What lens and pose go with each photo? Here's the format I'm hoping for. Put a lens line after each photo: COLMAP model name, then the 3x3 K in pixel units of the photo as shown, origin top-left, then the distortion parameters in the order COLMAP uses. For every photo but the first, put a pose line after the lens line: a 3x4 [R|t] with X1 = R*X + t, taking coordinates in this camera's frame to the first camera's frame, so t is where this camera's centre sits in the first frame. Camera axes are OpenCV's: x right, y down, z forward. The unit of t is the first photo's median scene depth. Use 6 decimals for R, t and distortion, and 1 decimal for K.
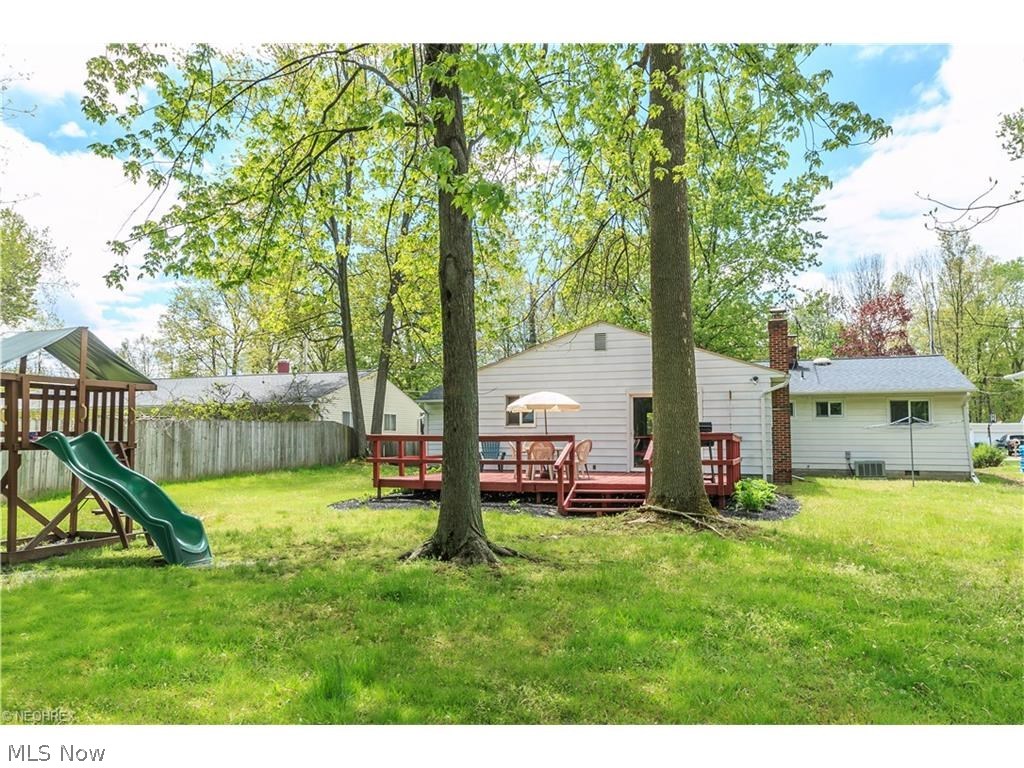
lens RADIAL K [[730.3, 0, 511.2], [0, 730.3, 381.2], [0, 0, 1]] dist [0.006637, 0.000426]
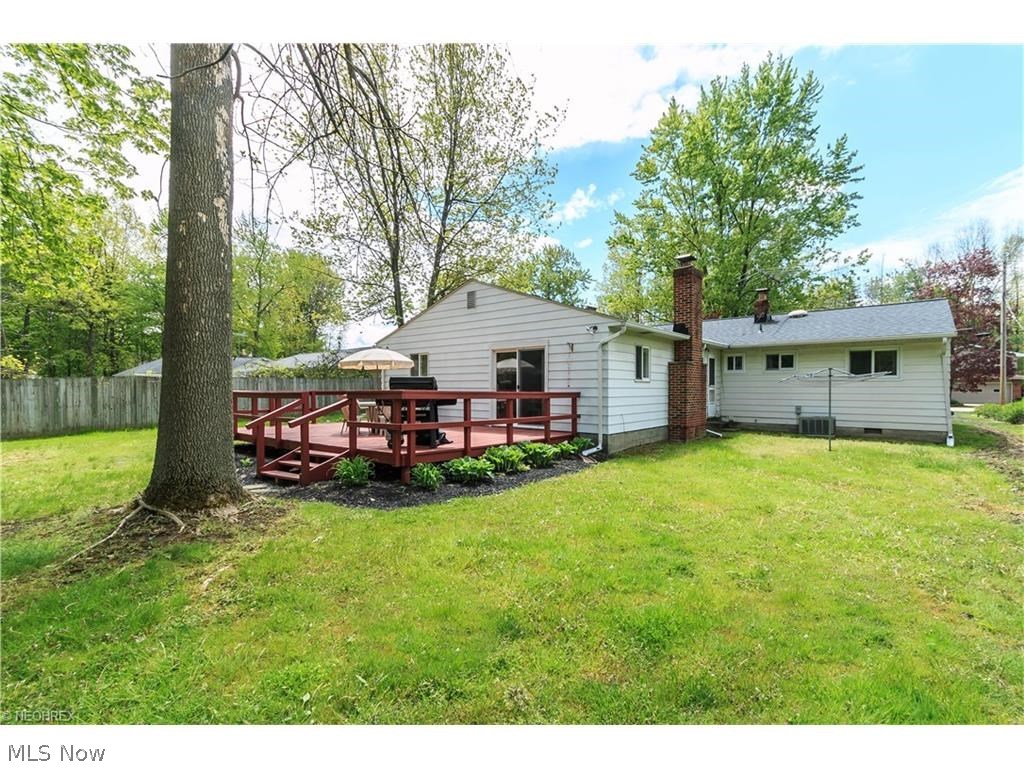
lens RADIAL K [[470.3, 0, 512.6], [0, 470.3, 389.0], [0, 0, 1]] dist [0.005982, 0.001059]
pose [[0.940535, 0.002039, -0.339692, 0.325721], [0.025629, 0.996706, 0.076942, 0.017859], [0.338730, -0.081072, 0.937384, 0.310877]]
